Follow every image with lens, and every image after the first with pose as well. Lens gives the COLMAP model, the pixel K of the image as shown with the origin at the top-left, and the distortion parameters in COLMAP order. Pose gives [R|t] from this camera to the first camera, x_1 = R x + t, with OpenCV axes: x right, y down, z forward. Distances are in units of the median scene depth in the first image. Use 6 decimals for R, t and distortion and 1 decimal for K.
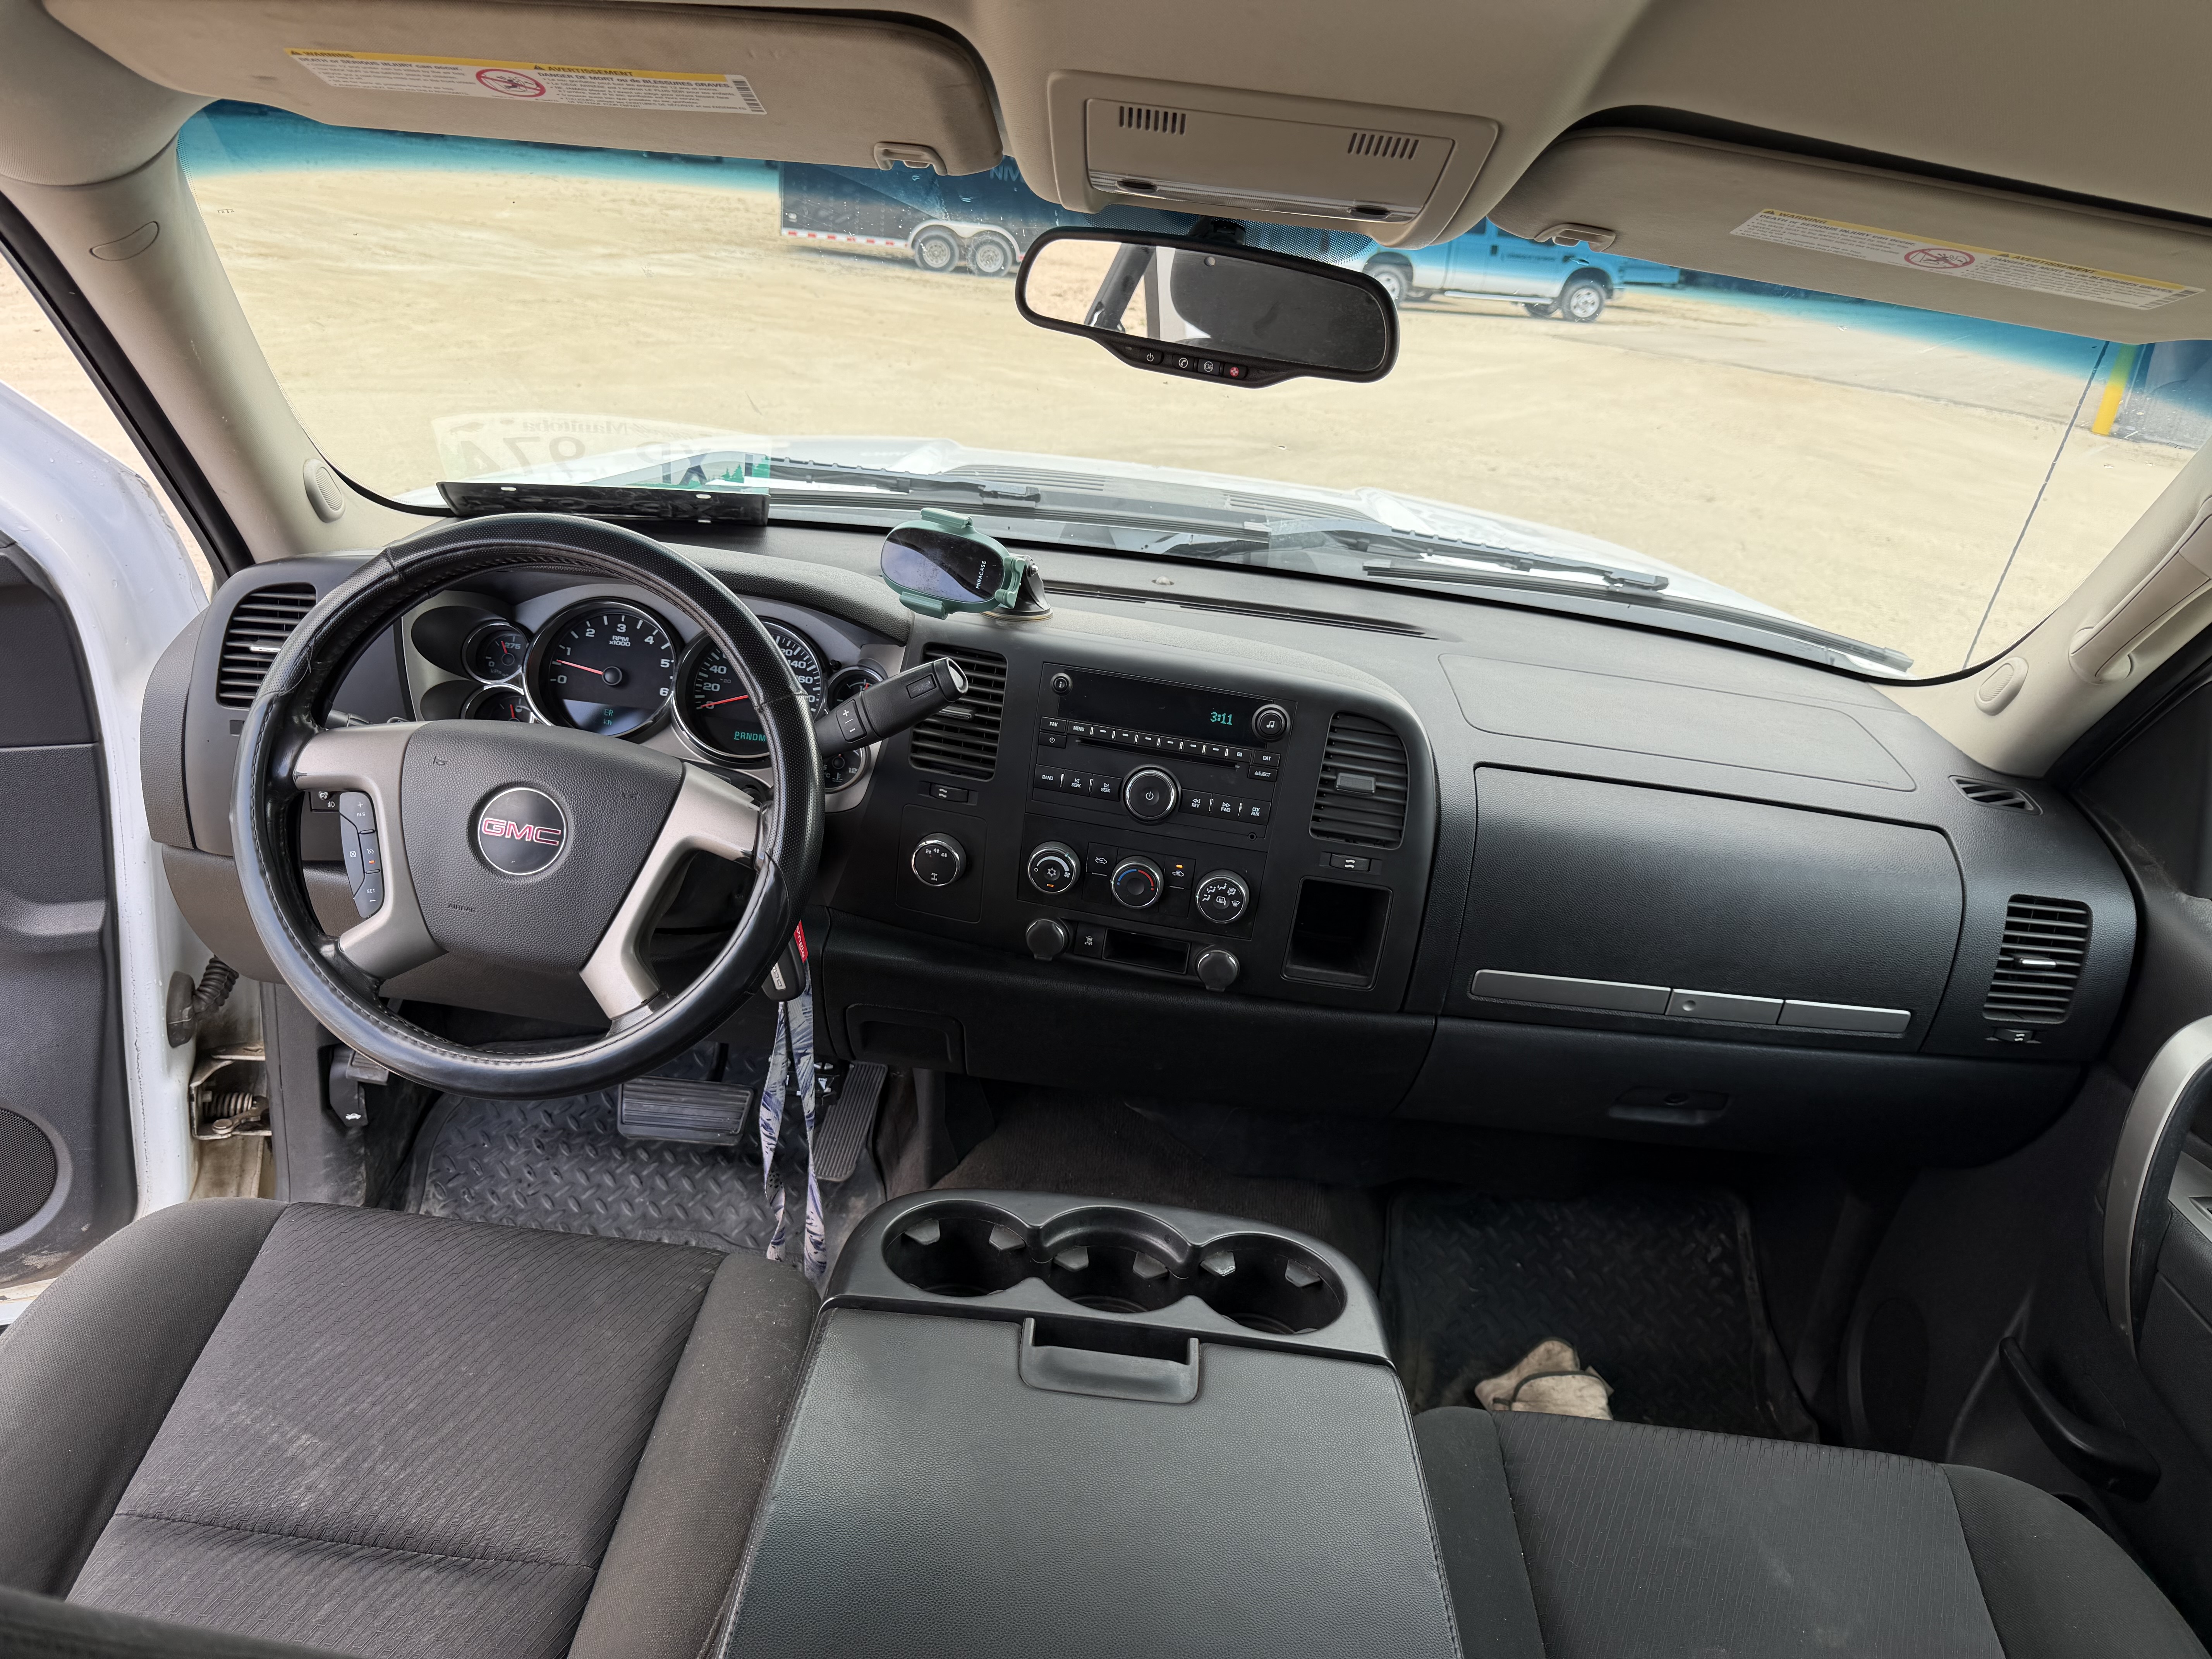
lens RADIAL K [[1529.2, 0, 1141.6], [0, 1529.2, 820.6], [0, 0, 1]] dist [0.140848, -0.245086]
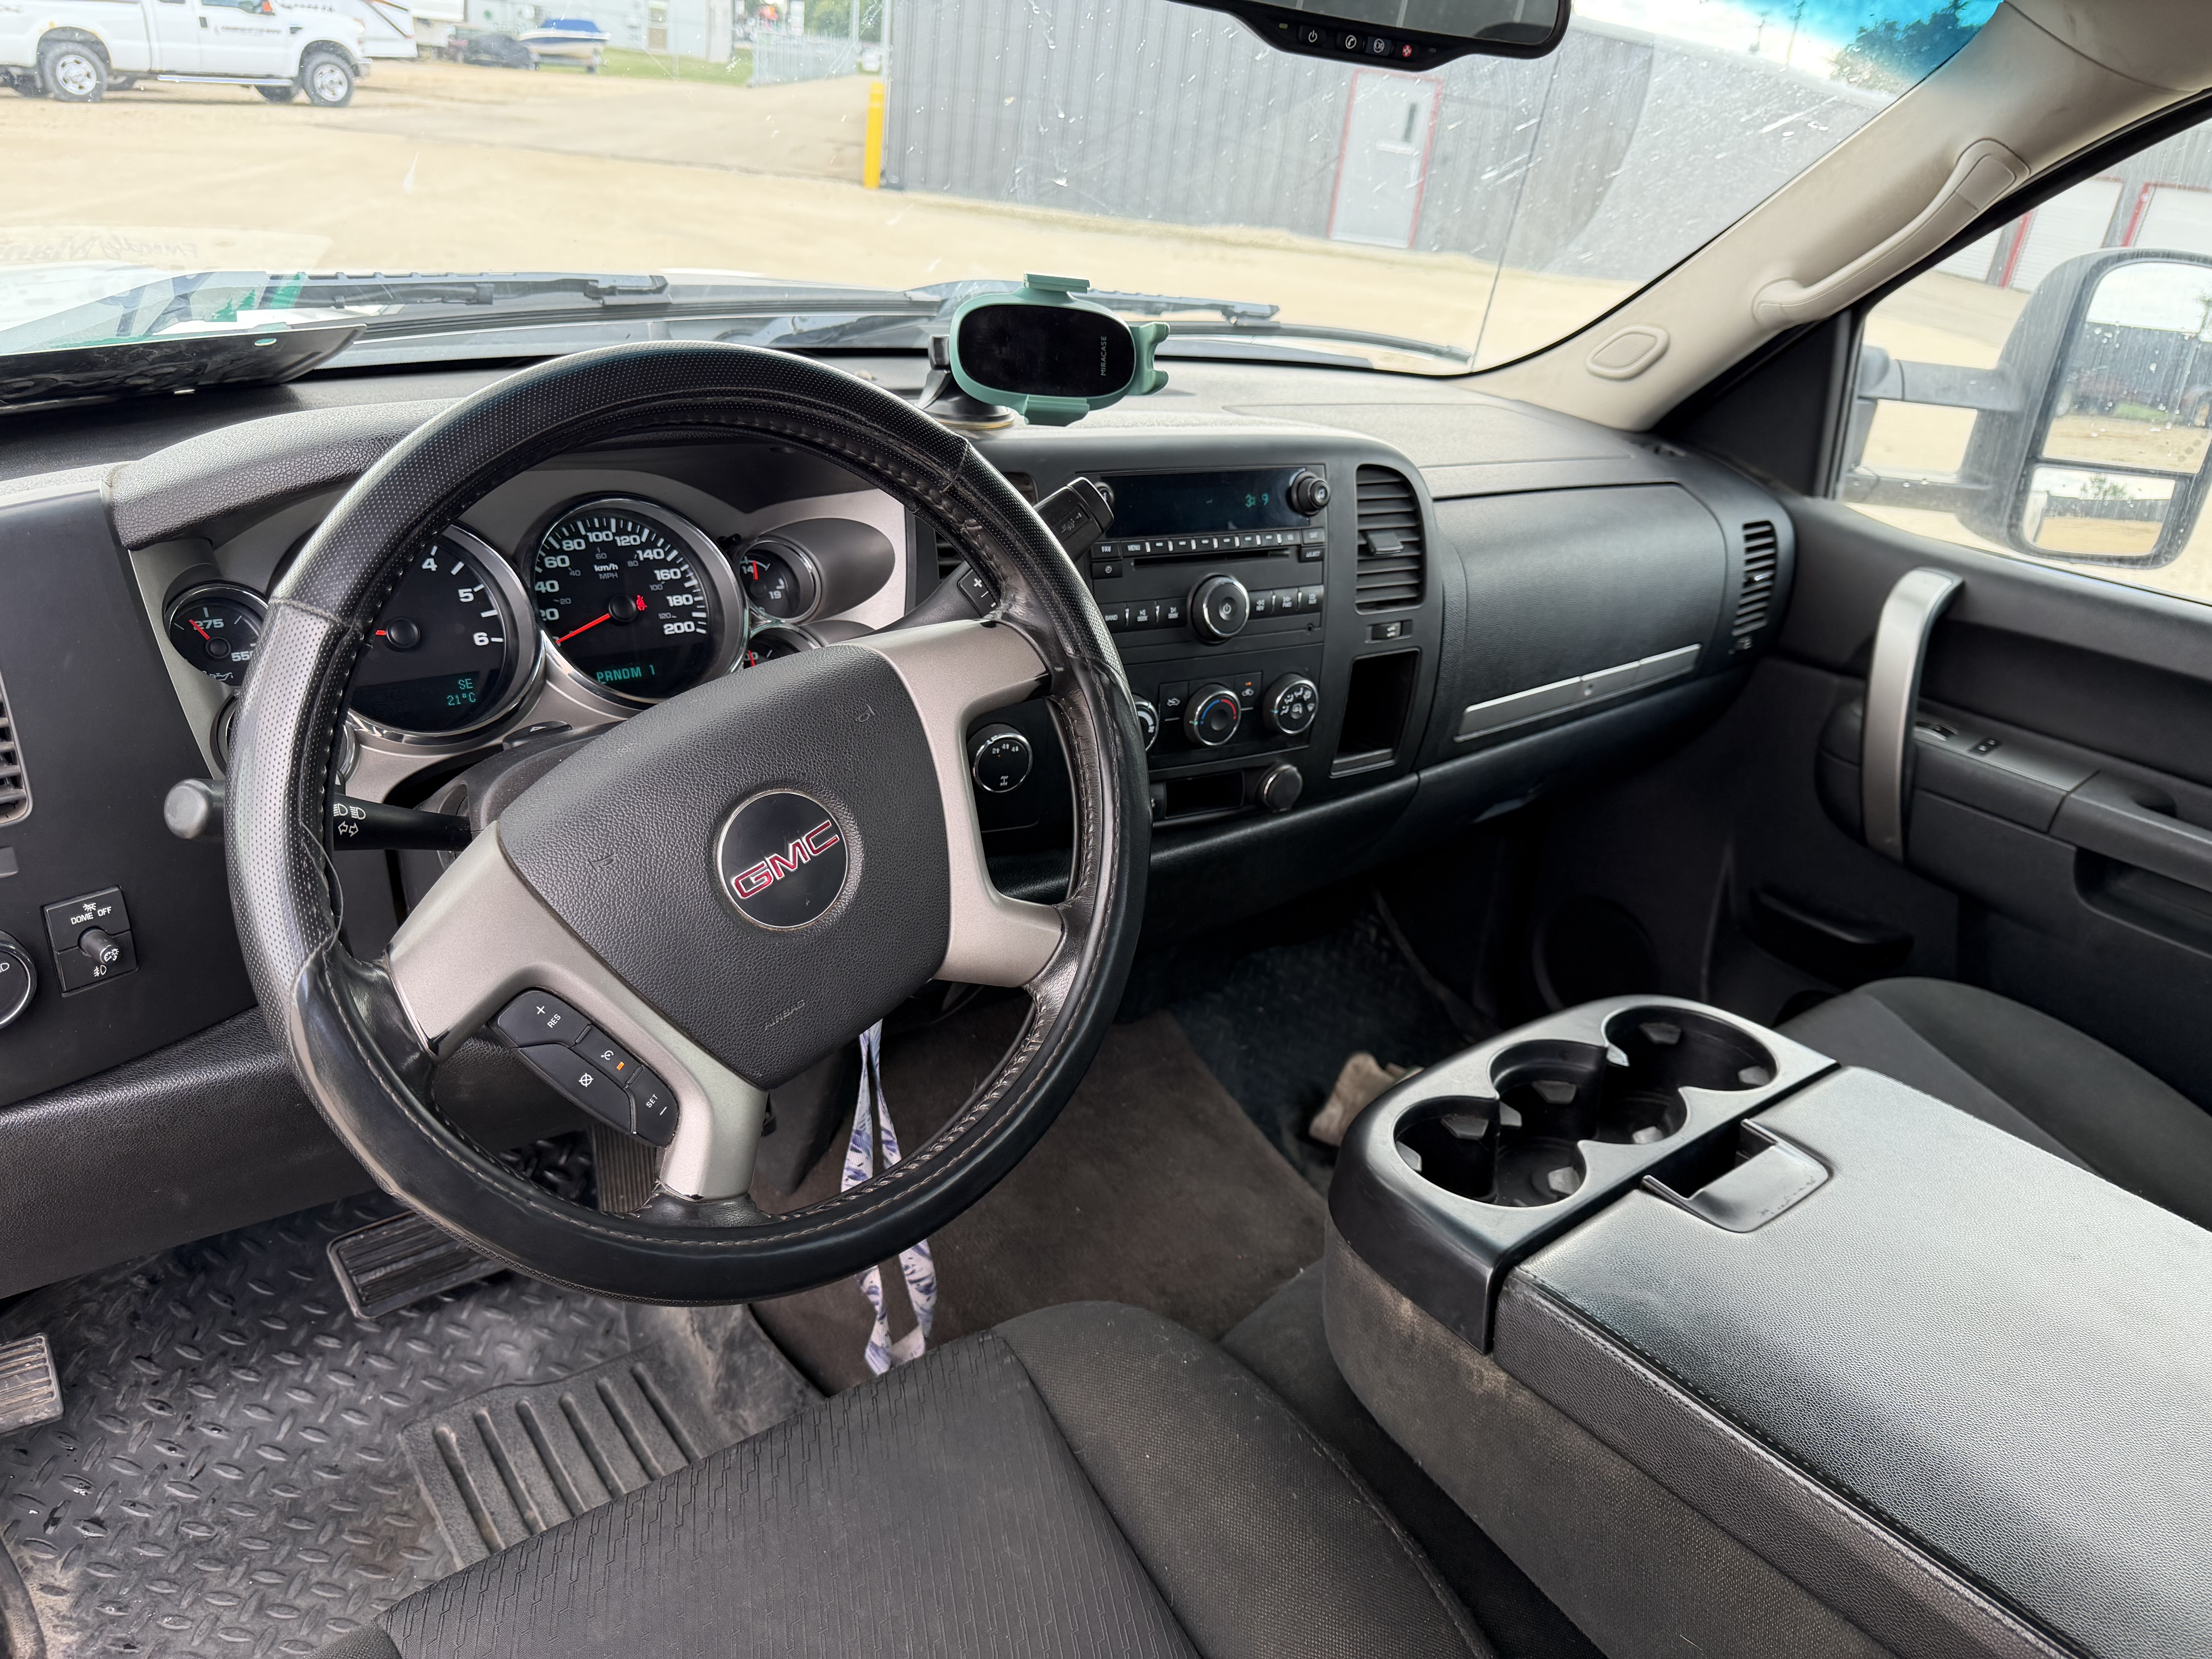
lens RADIAL K [[1542.3, 0, 1106.0], [0, 1542.3, 829.5], [0, 0, 1]] dist [0.007889, -0.004893]
pose [[0.763185, -0.312615, 0.565527, -0.421193], [0.236572, 0.949597, 0.205667, -0.068143], [-0.601317, -0.023174, 0.798674, 0.279947]]
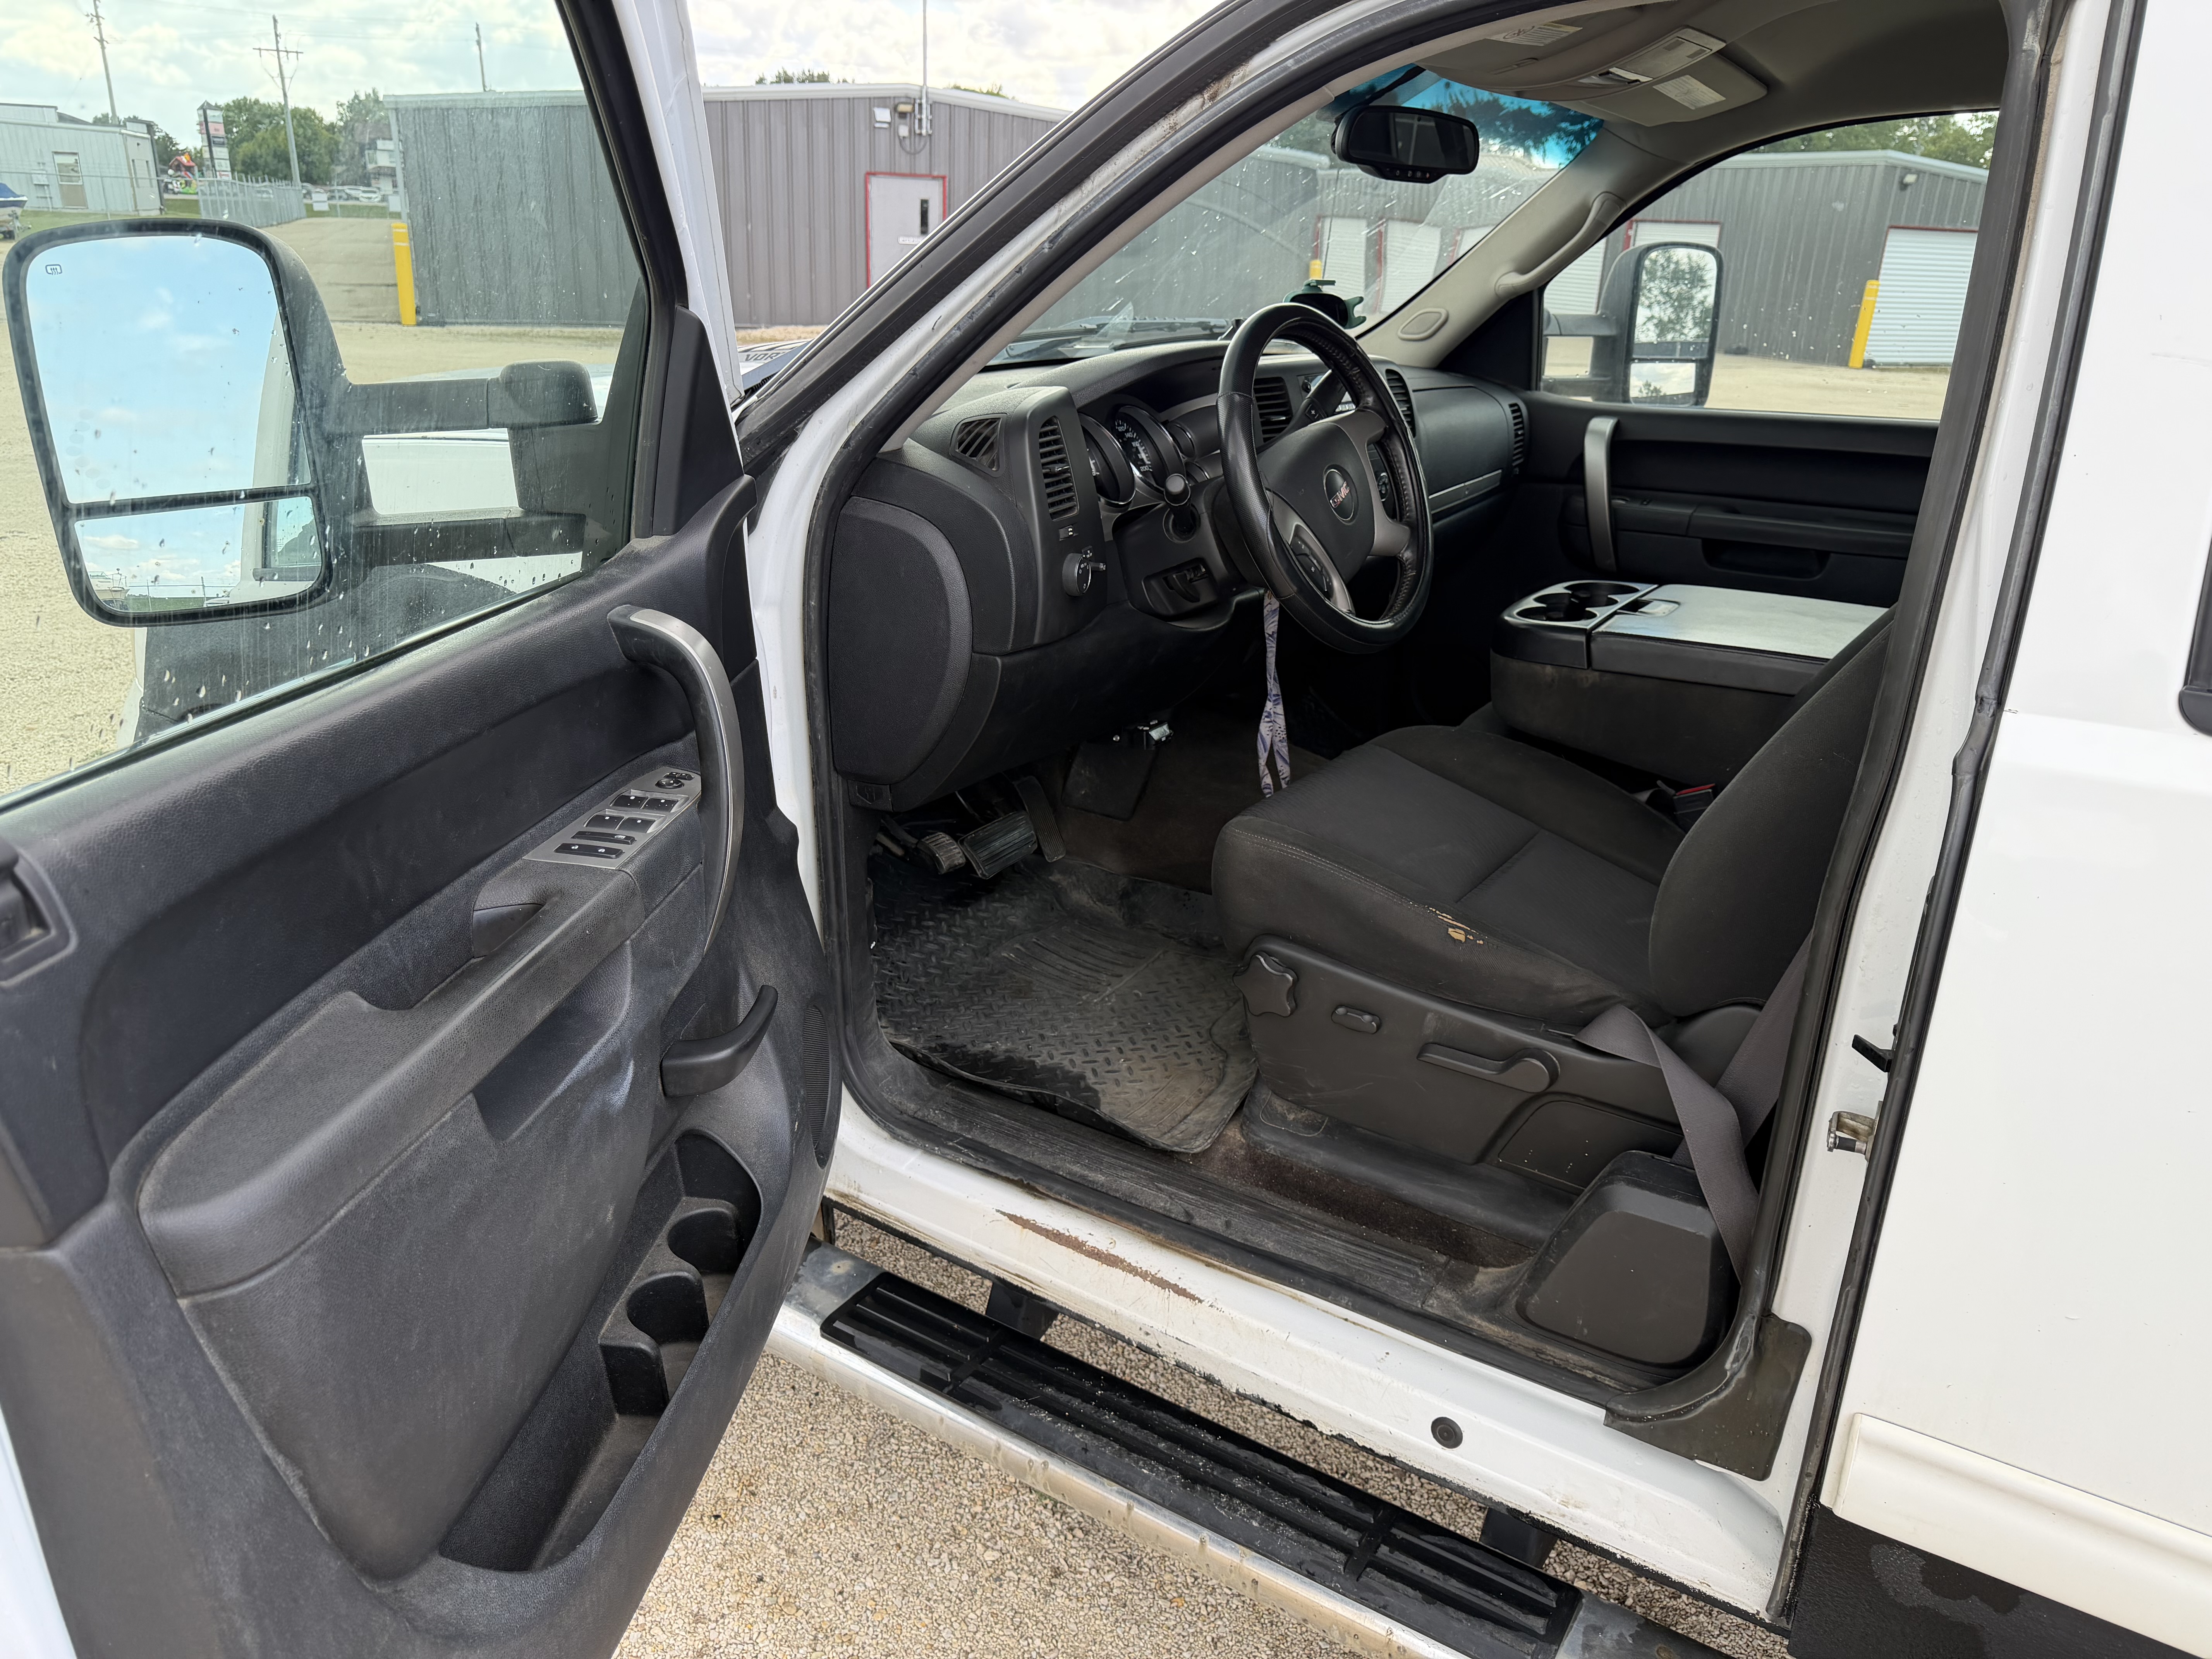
lens RADIAL K [[1508.8, 0, 1105.6], [0, 1508.8, 859.3], [0, 0, 1]] dist [0.001004, 0.001285]
pose [[0.526418, -0.421351, 0.738476, -1.268621], [0.361481, 0.897070, 0.254160, -0.097503], [-0.769555, 0.133151, 0.624545, 0.152342]]
